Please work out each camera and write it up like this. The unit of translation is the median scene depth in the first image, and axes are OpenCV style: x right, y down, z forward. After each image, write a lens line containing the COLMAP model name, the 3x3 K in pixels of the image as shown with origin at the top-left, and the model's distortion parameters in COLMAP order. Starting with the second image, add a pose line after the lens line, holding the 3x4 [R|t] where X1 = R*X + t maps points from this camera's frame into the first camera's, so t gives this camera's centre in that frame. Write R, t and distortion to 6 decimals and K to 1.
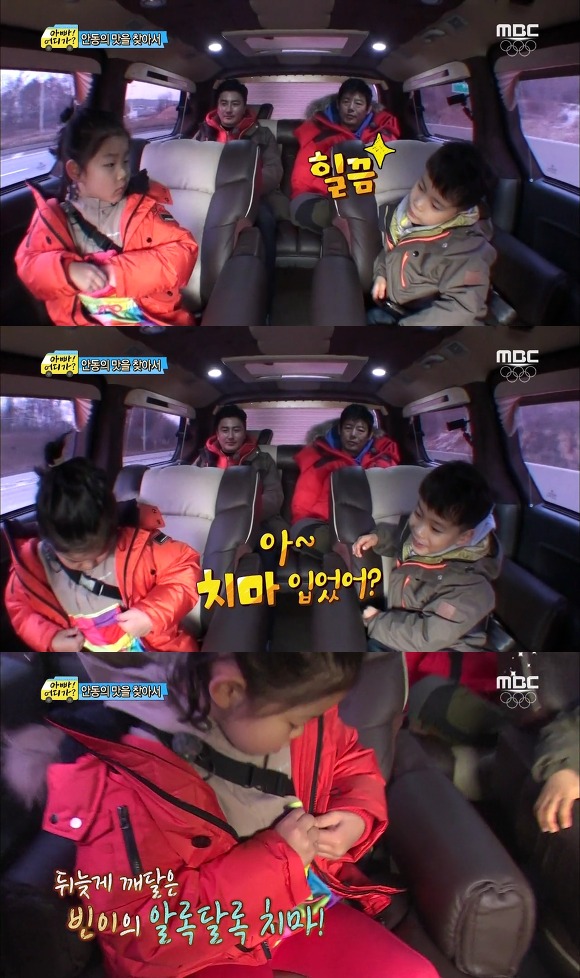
lens RADIAL K [[396.6, 0, 290.0], [0, 396.6, 491.0], [0, 0, 1]] dist [-0.001701, 0.000800]
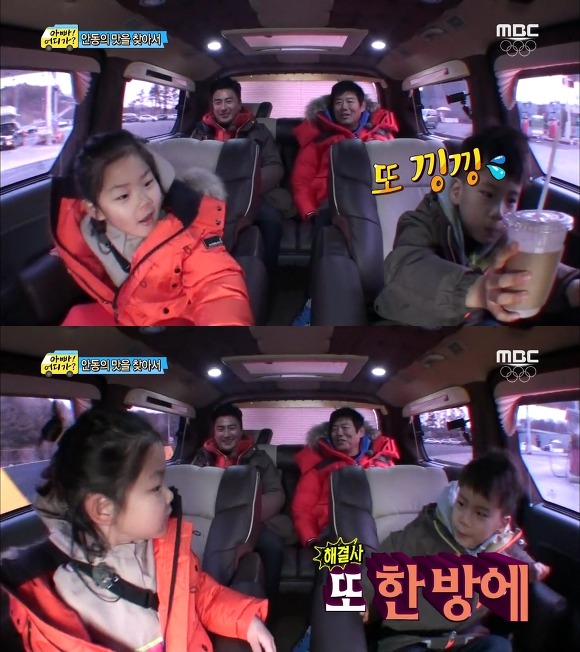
lens RADIAL K [[396.9, 0, 289.6], [0, 396.9, 325.9], [0, 0, 1]] dist [-0.000722, 0.001611]
pose [[0.999998, -0.002085, -0.000402, 0.000087], [0.002085, 0.999997, 0.001003, -0.416697], [0.000400, -0.001004, 0.999999, -0.000608]]
